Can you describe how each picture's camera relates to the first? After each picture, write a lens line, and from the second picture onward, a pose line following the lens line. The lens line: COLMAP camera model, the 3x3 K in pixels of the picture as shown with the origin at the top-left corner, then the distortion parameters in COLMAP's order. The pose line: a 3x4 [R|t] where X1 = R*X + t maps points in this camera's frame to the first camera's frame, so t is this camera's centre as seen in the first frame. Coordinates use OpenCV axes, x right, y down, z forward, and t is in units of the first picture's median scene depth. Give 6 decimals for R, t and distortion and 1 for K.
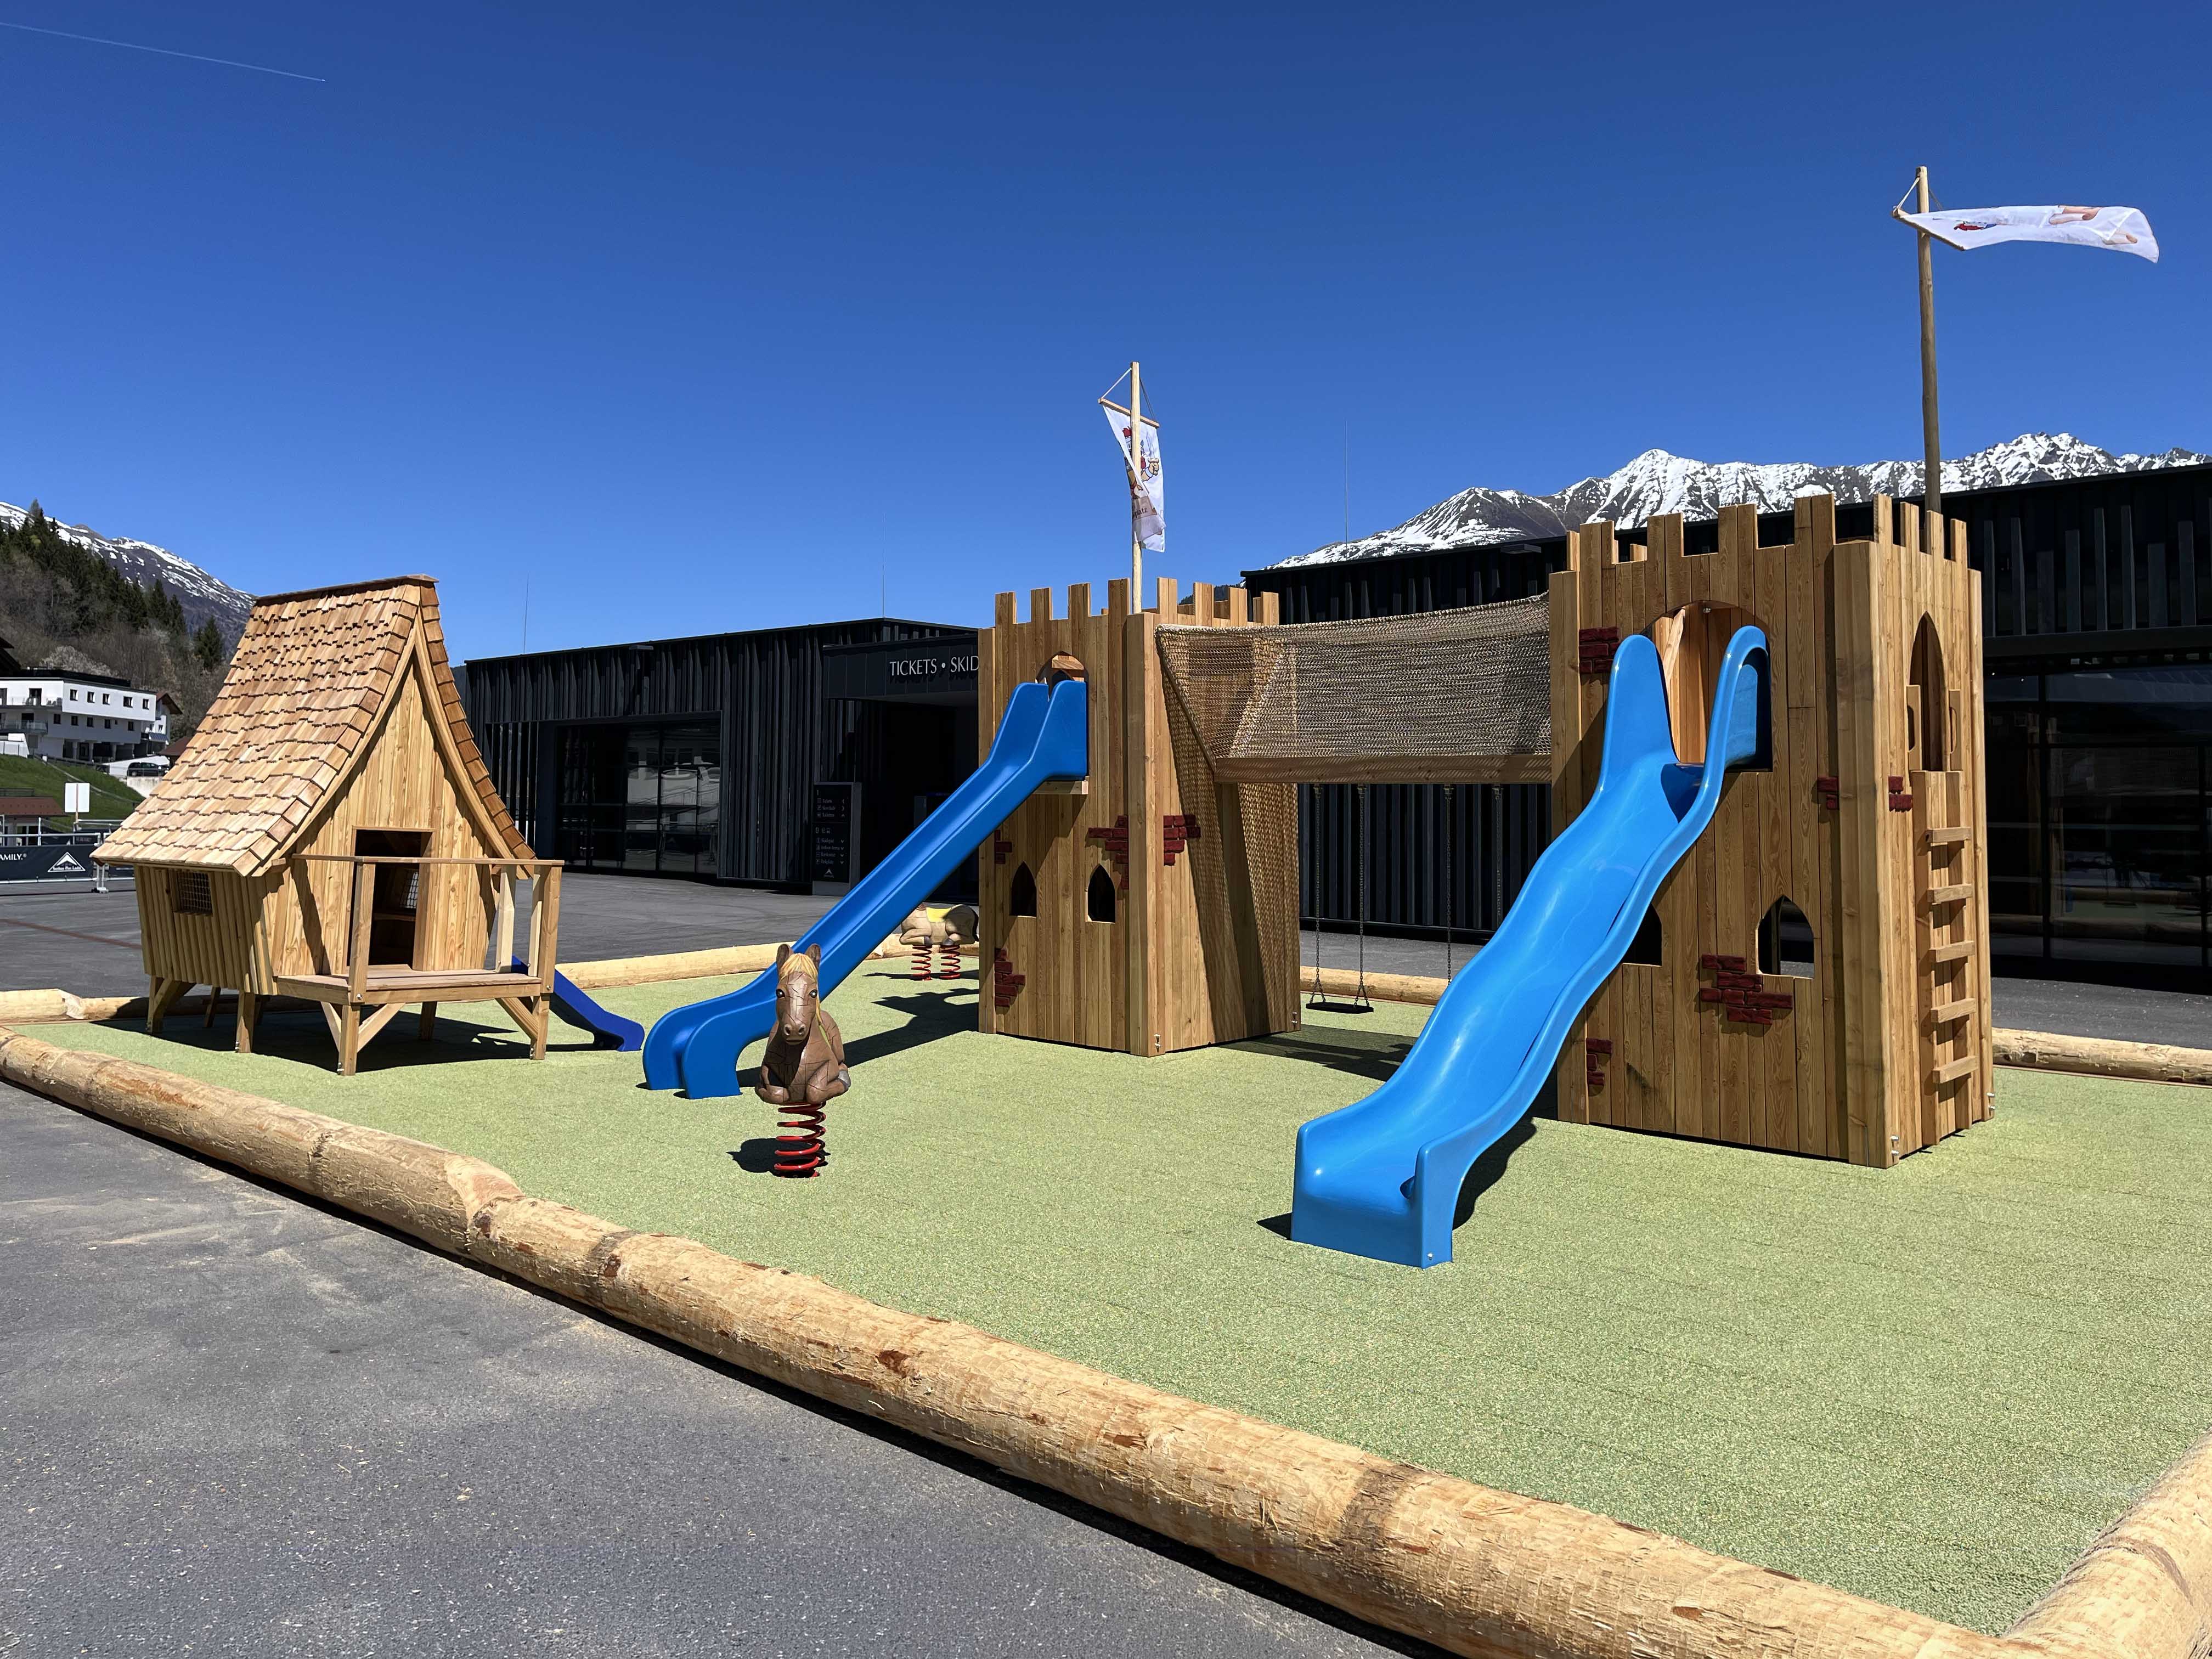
lens RADIAL K [[1735.6, 0, 1106.2], [0, 1735.6, 726.9], [0, 0, 1]] dist [0.070831, -0.094845]
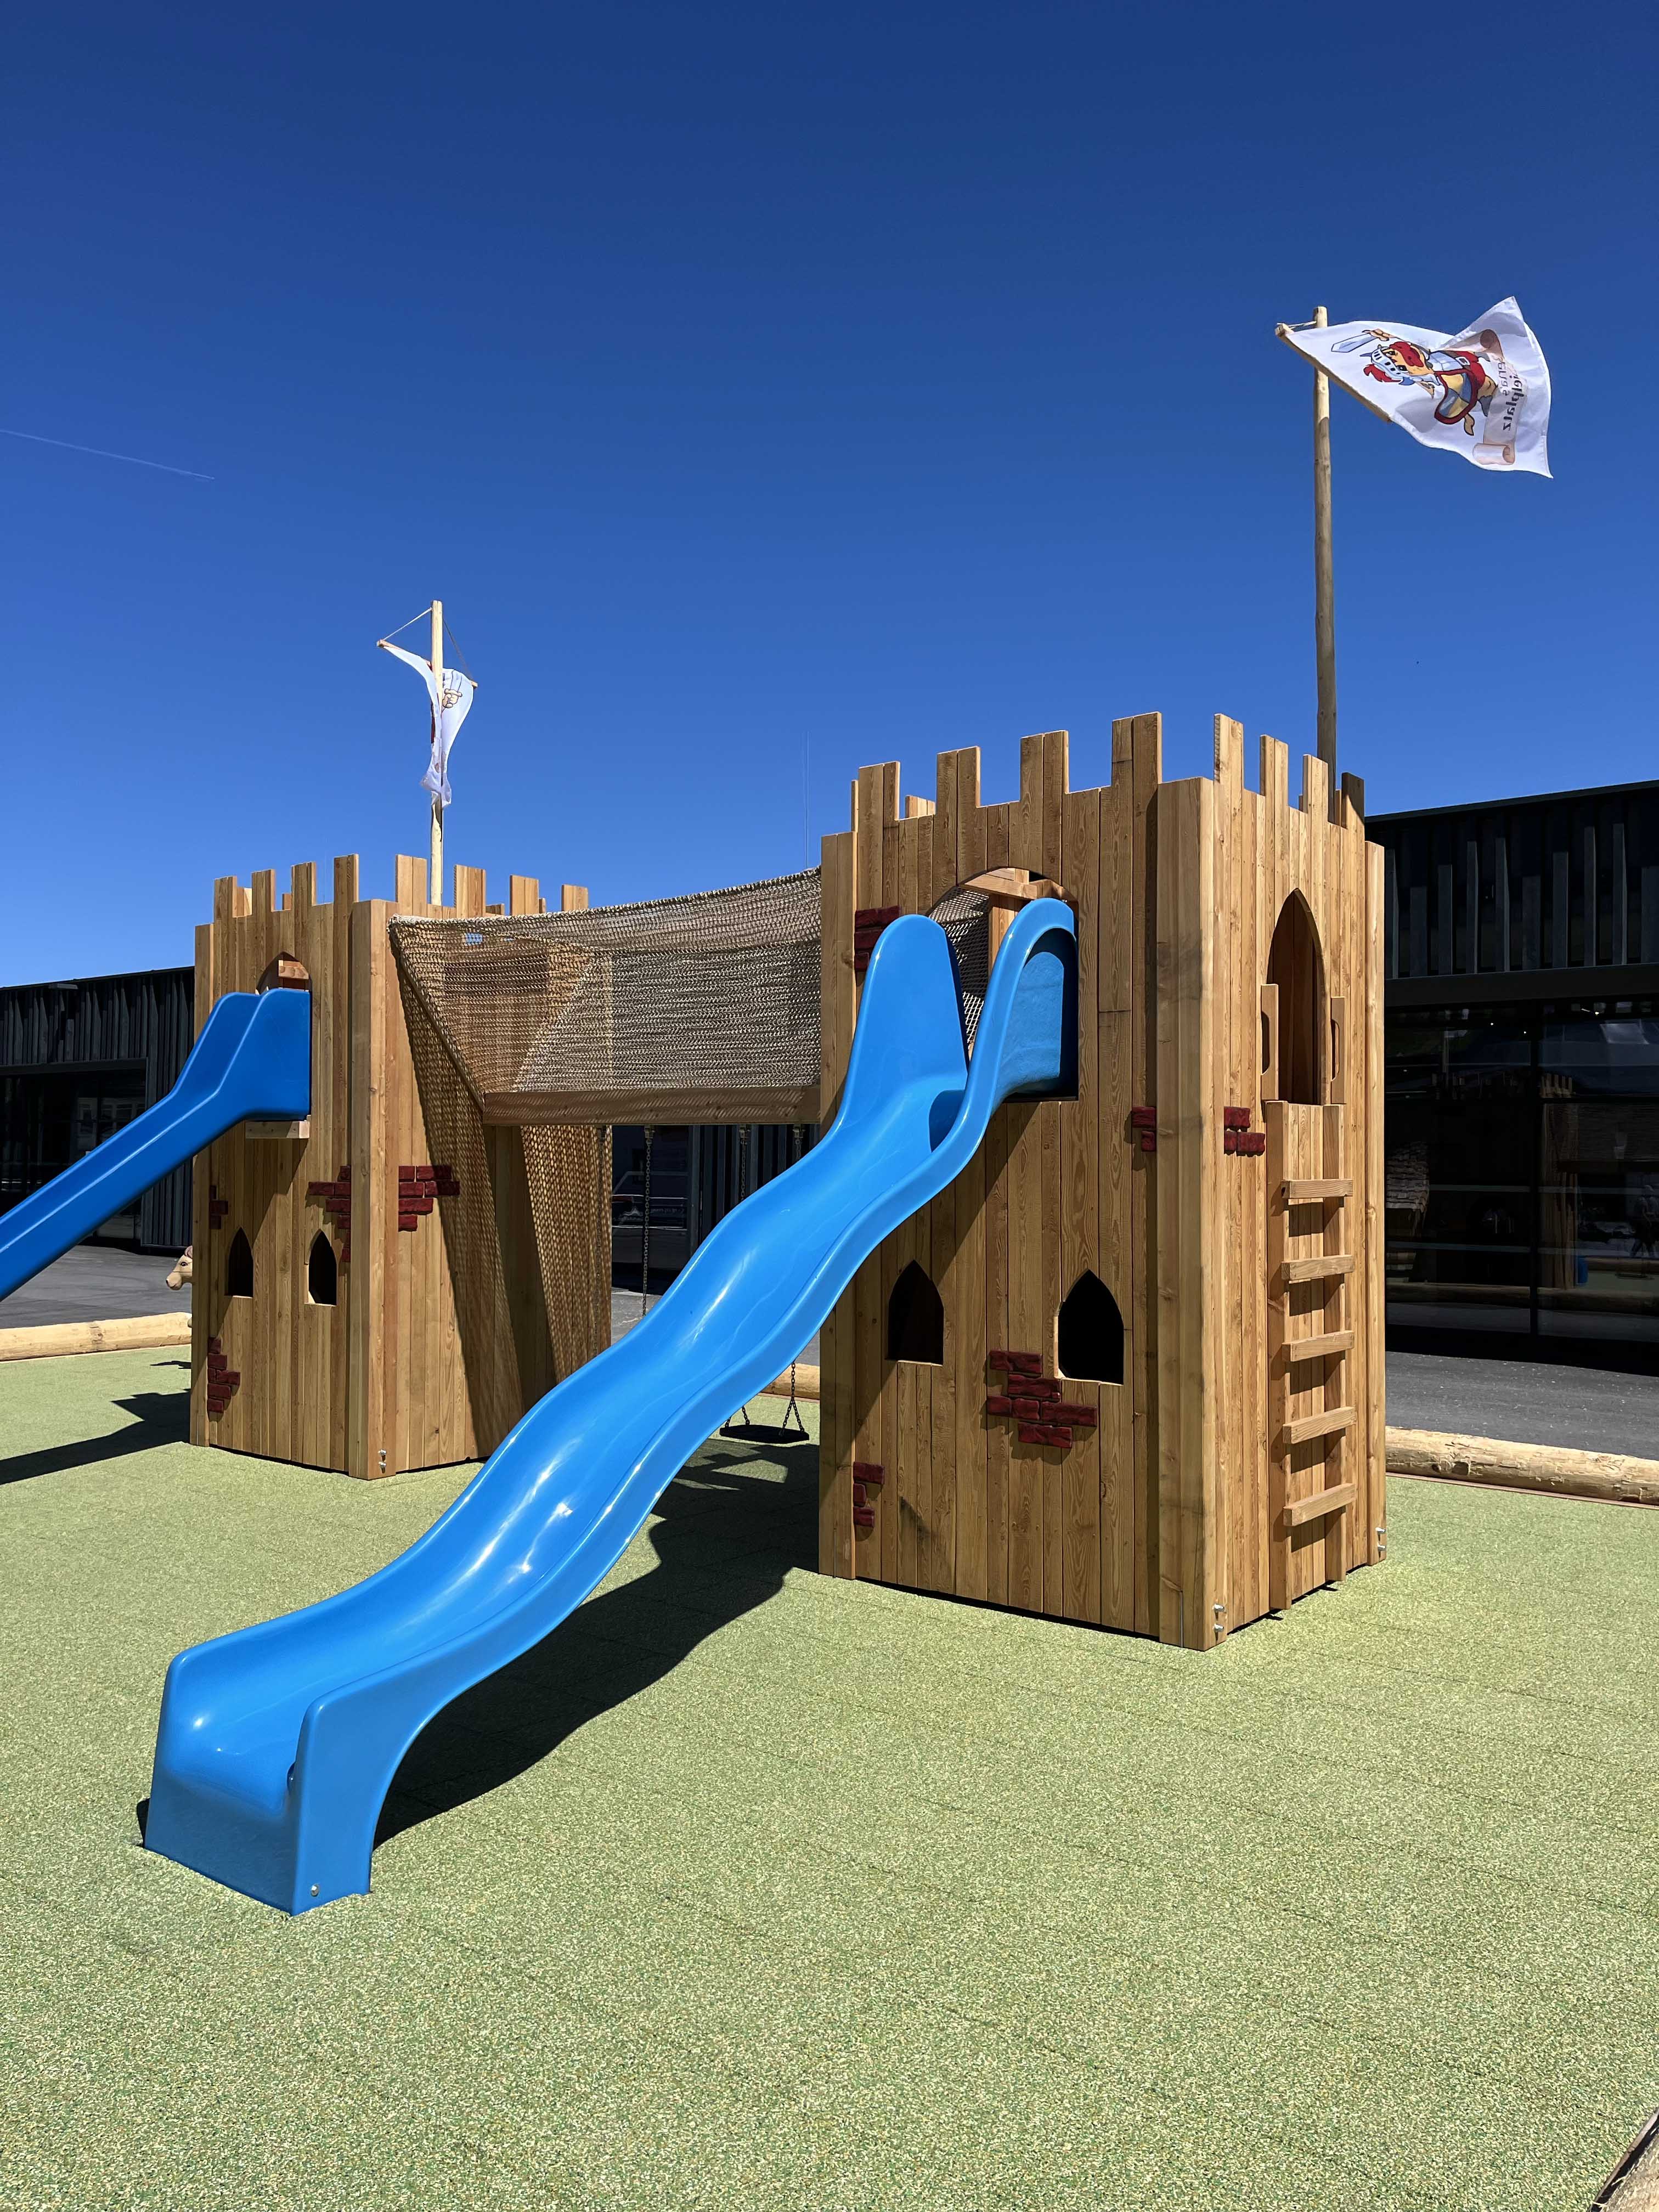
lens RADIAL K [[1735.6, 0, 864.2], [0, 1735.6, 1126.8], [0, 0, 1]] dist [0.070831, -0.094845]
pose [[0.995614, 0.008789, 0.093143, 0.177950], [-0.010432, 0.999798, 0.017167, 0.019913], [-0.092973, -0.018064, 0.995505, 0.229322]]
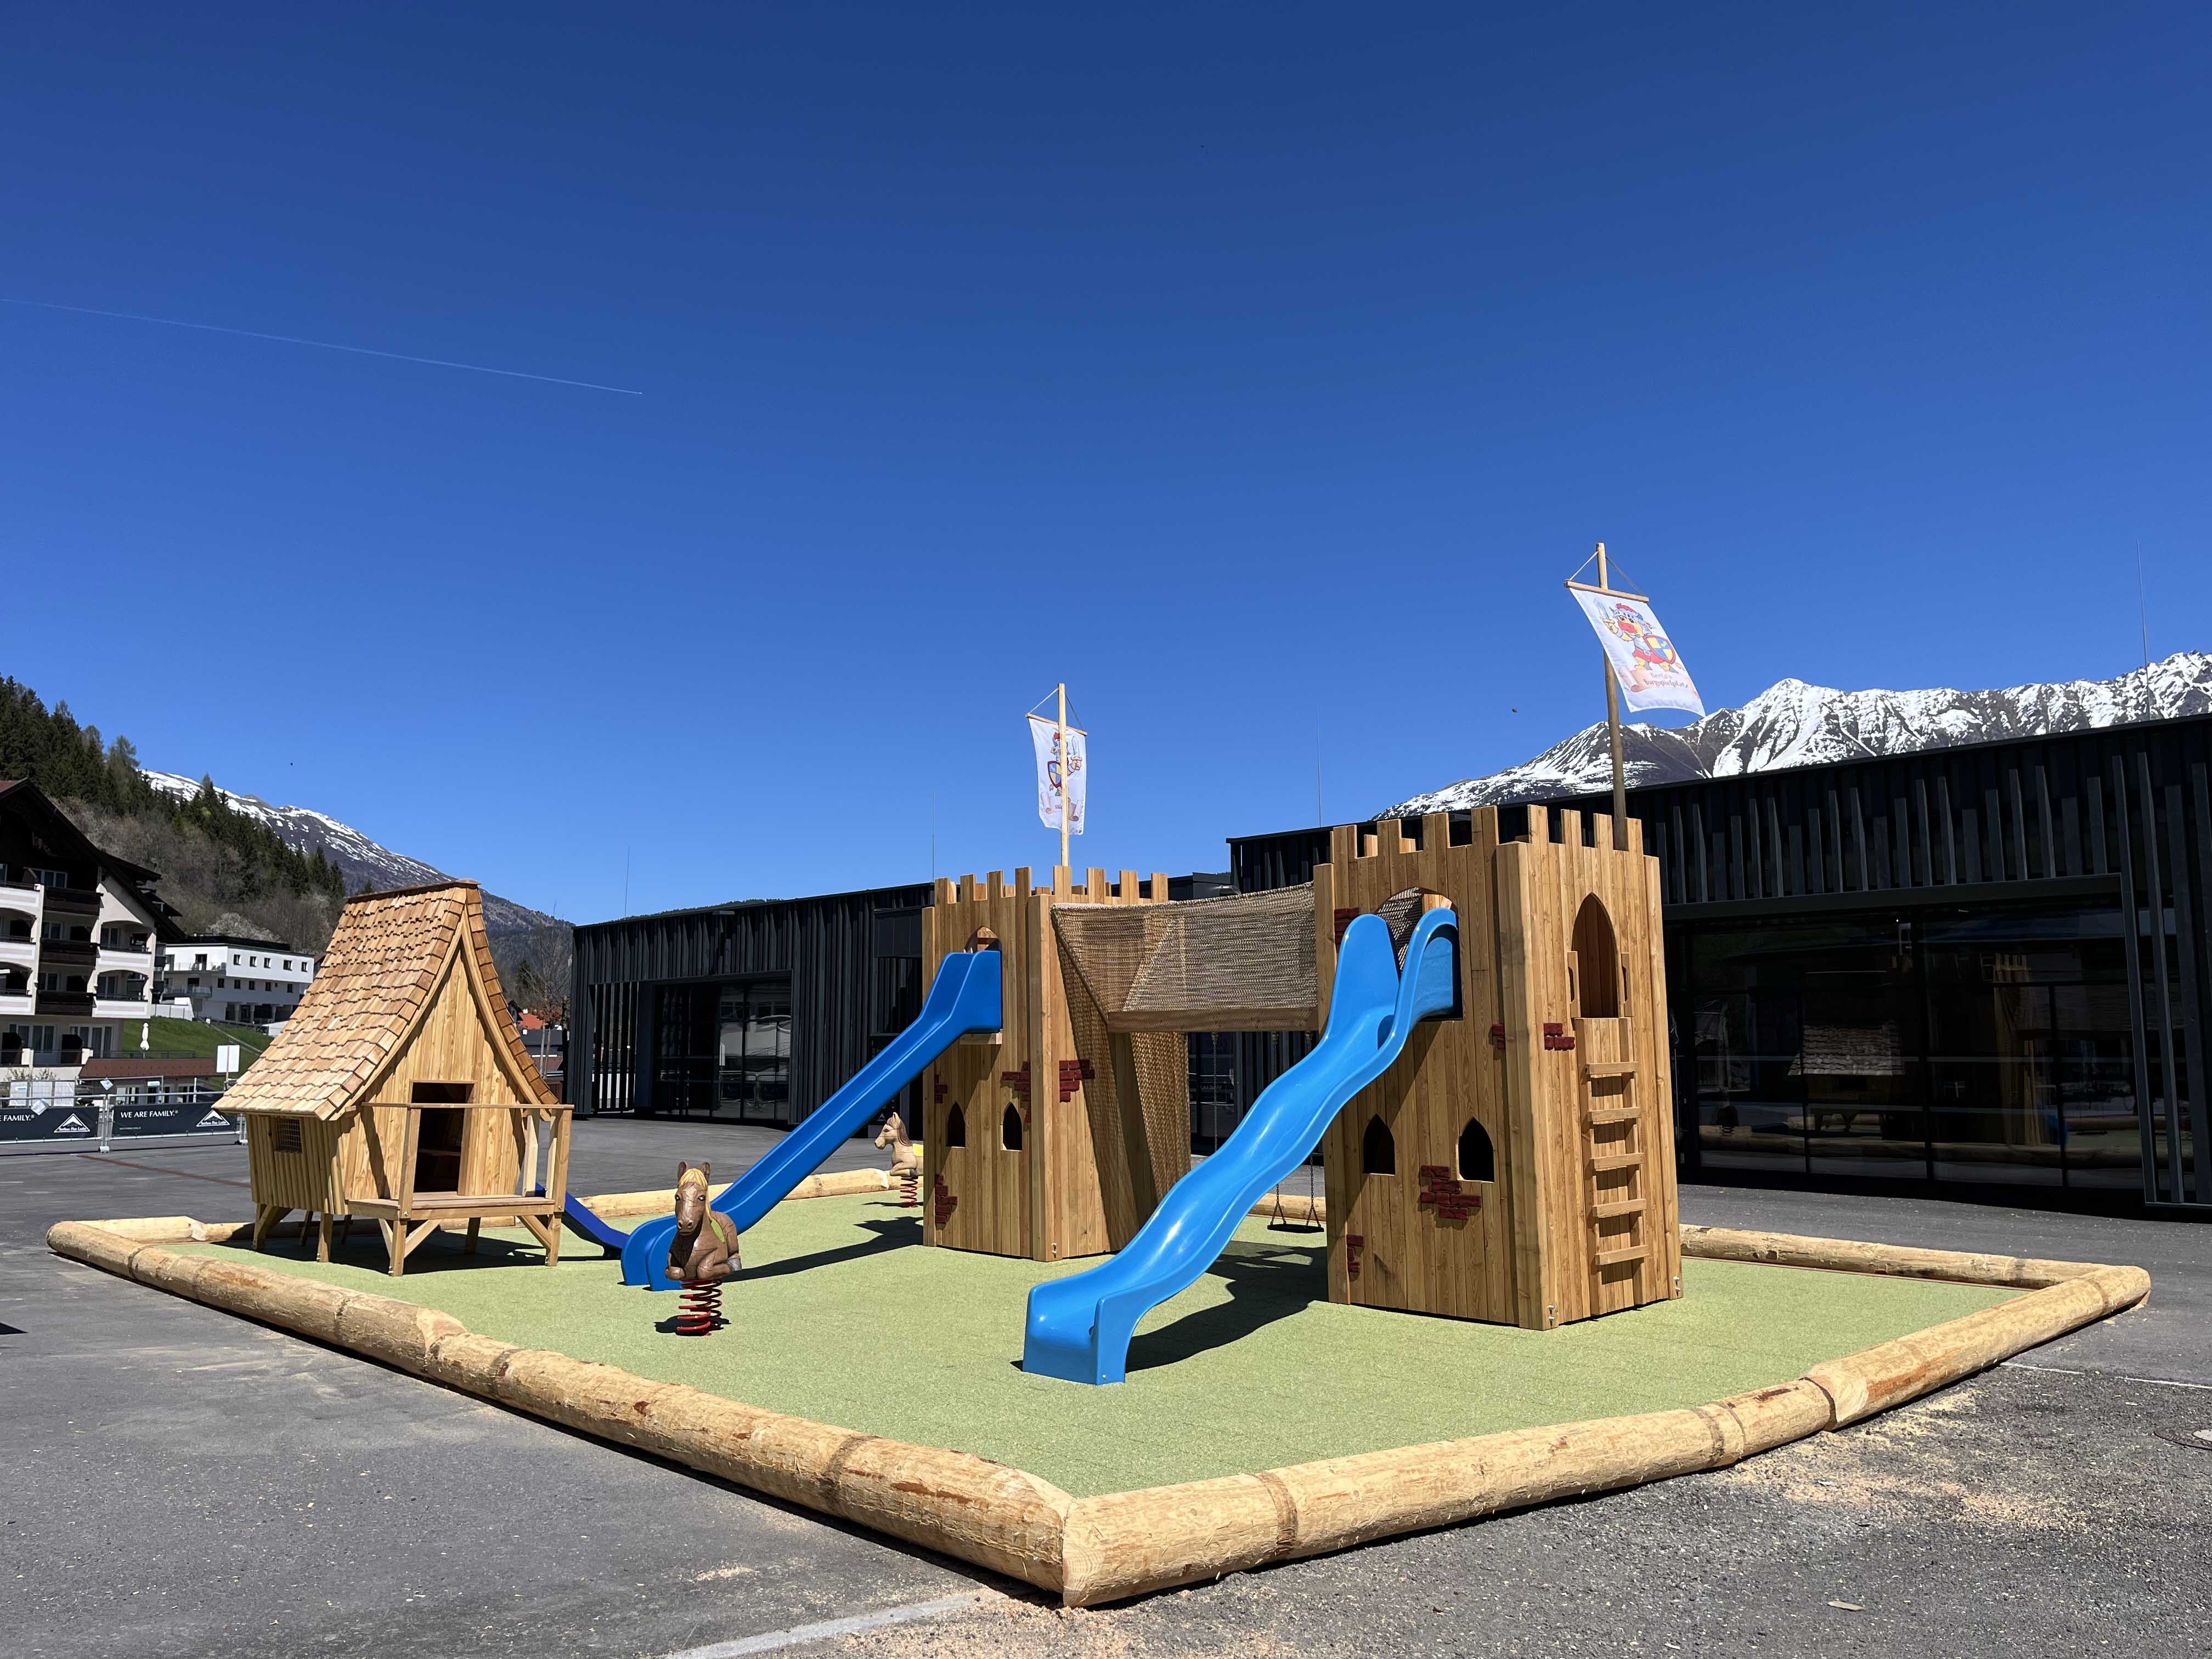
lens RADIAL K [[1735.6, 0, 1115.2], [0, 1735.6, 833.4], [0, 0, 1]] dist [0.070831, -0.094845]
pose [[0.997454, -0.023167, -0.067451, 0.170060], [0.017757, 0.996659, -0.079716, -0.010847], [0.069073, 0.078316, 0.994533, -0.240414]]
